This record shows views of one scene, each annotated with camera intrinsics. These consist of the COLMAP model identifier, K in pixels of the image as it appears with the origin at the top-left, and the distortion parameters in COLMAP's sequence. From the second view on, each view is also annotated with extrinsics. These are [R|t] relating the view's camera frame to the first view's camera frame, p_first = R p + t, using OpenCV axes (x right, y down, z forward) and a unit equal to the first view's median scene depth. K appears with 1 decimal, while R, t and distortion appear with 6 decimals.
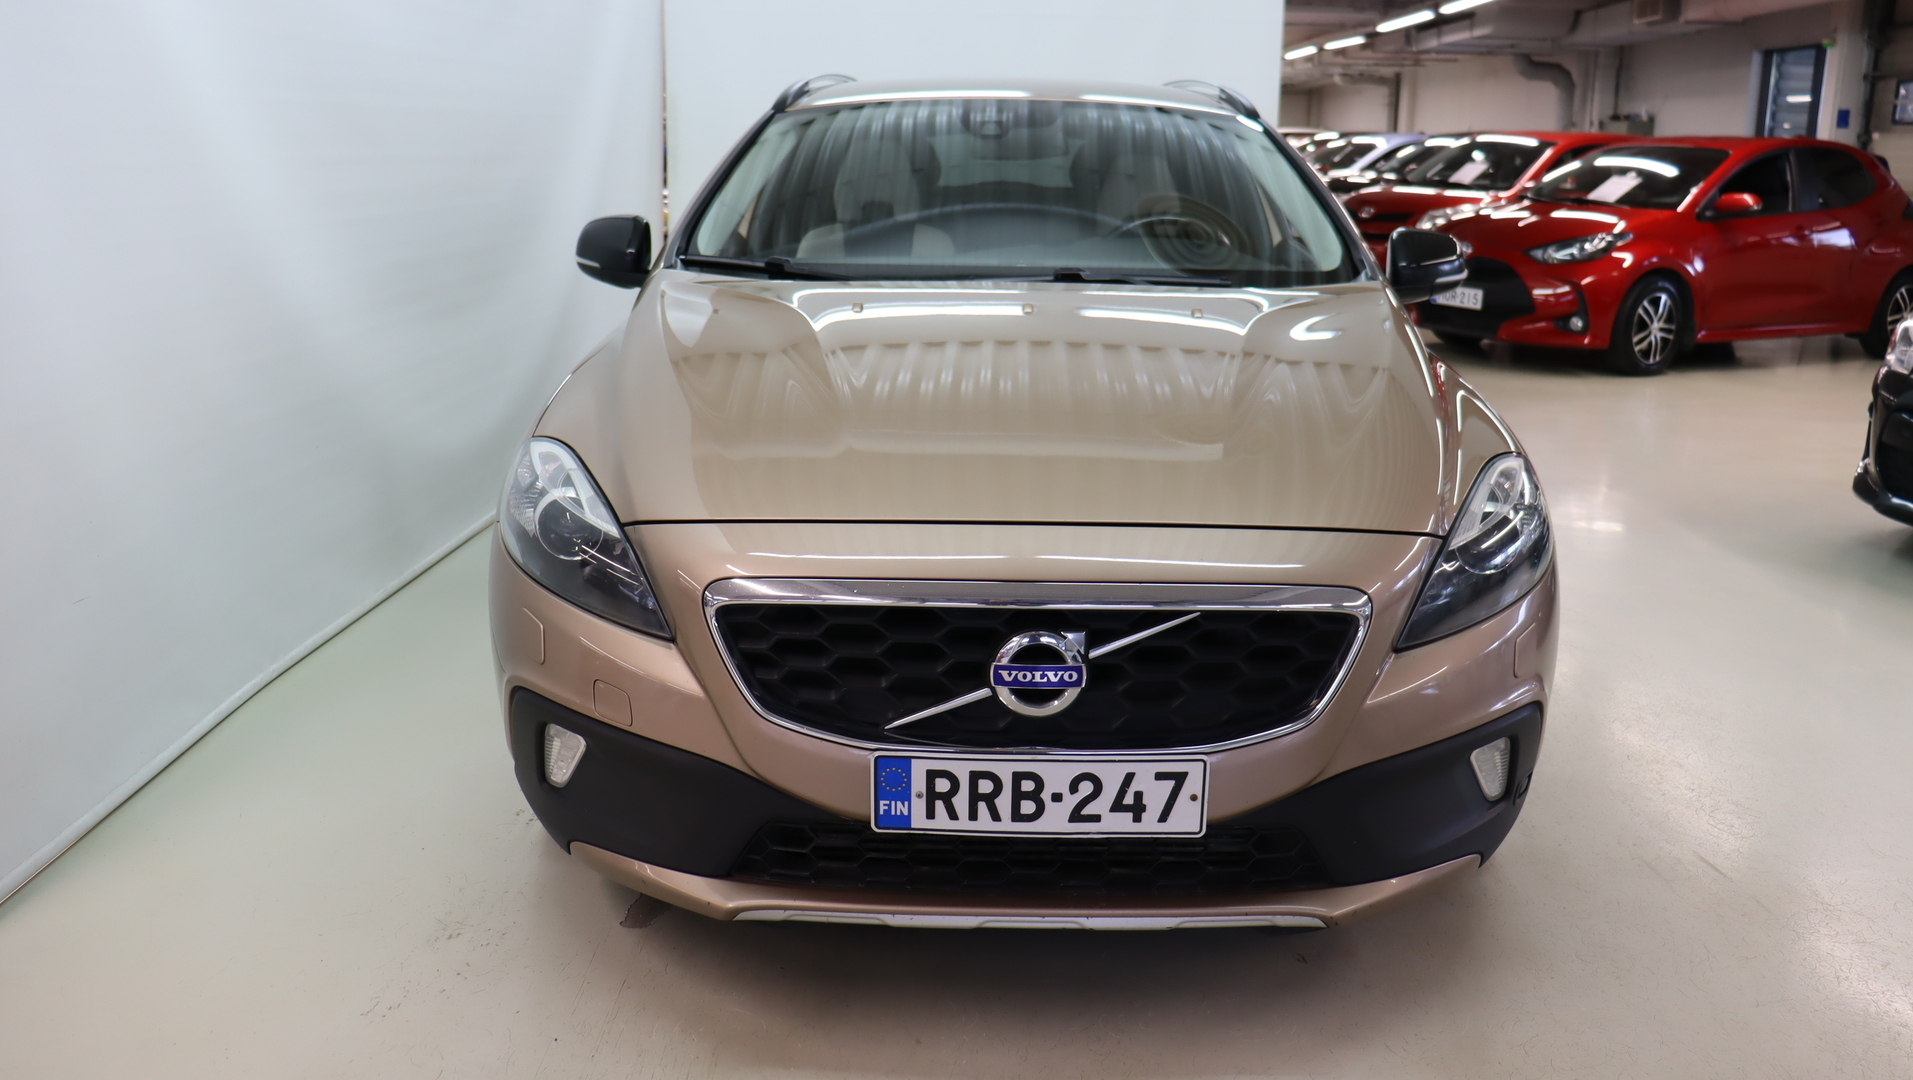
lens RADIAL K [[1635.0, 0, 936.7], [0, 1635.0, 545.2], [0, 0, 1]] dist [-0.062639, 0.029103]
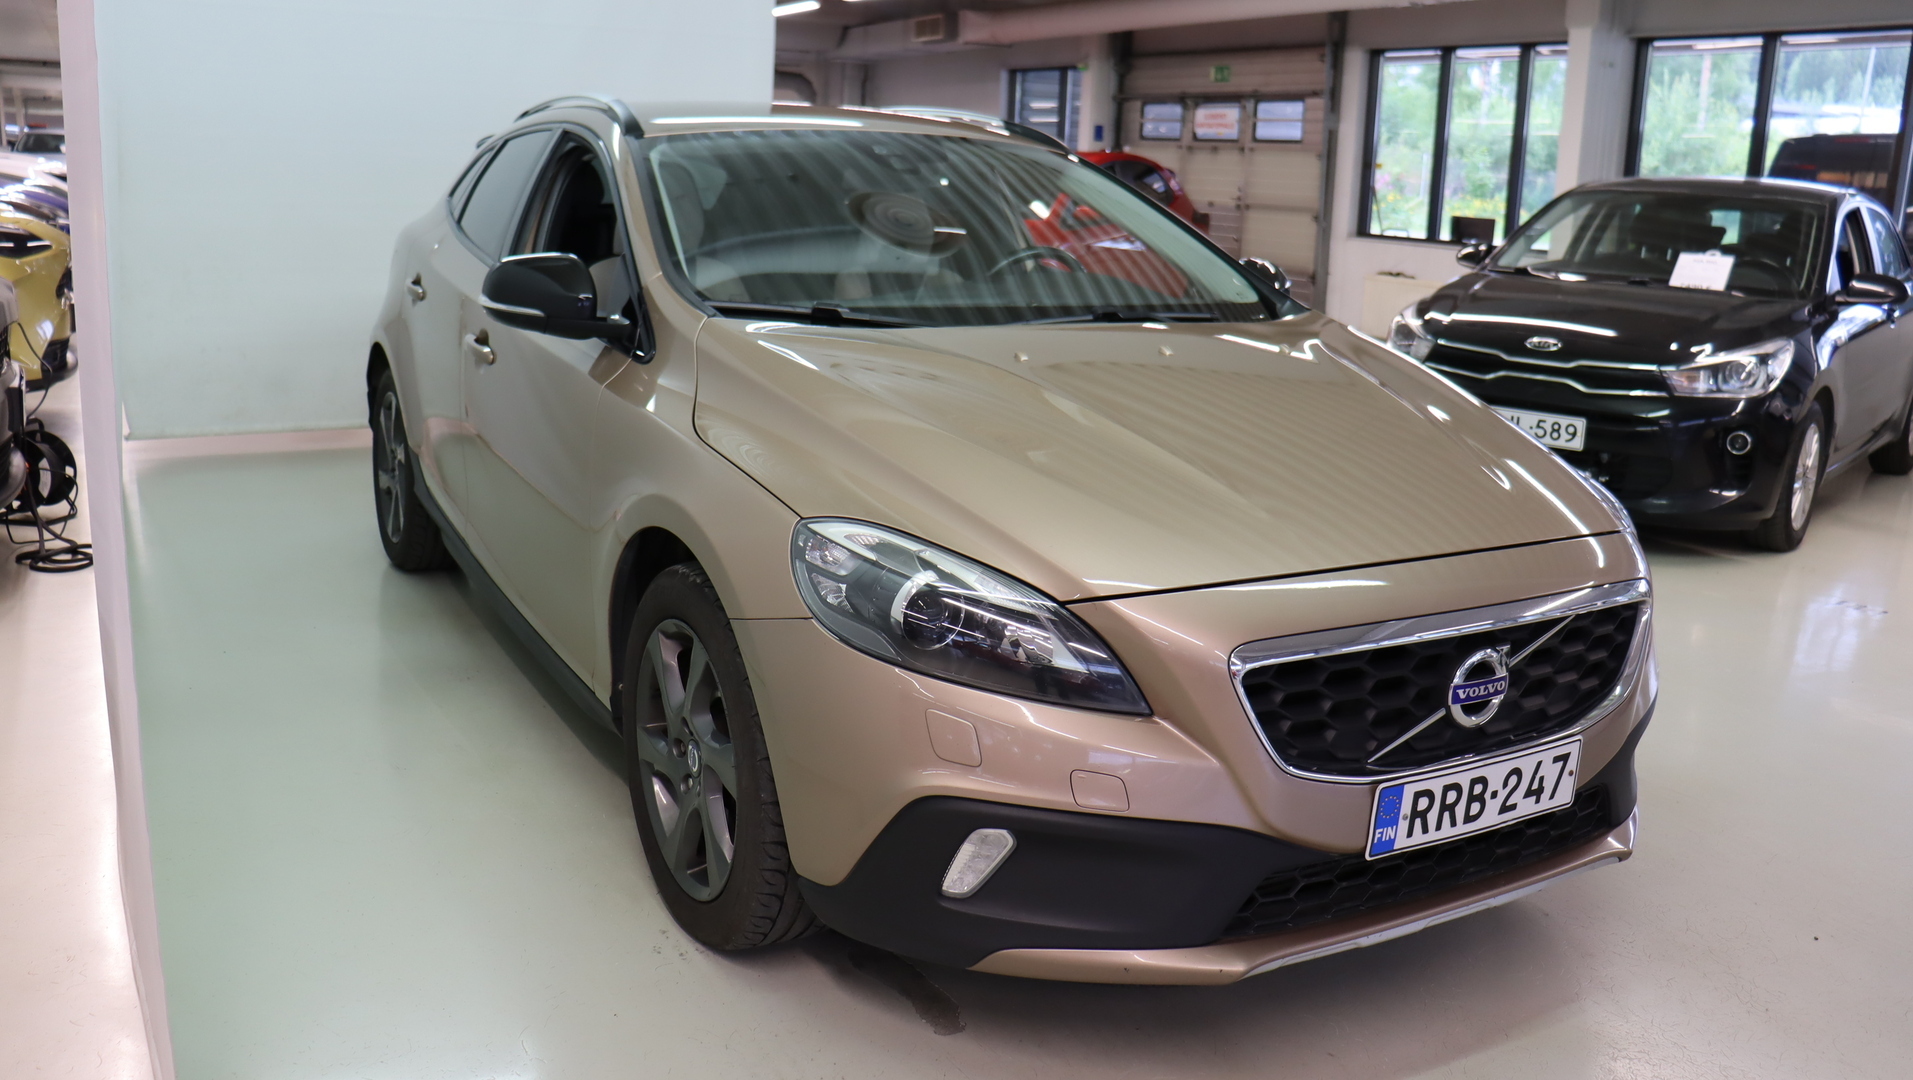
lens RADIAL K [[1662.1, 0, 972.8], [0, 1662.1, 532.3], [0, 0, 1]] dist [-0.101568, -0.006023]
pose [[0.846039, -0.100088, 0.523642, -0.796756], [0.102977, 0.994402, 0.023690, -0.087543], [-0.523081, 0.033880, 0.851609, 0.222071]]
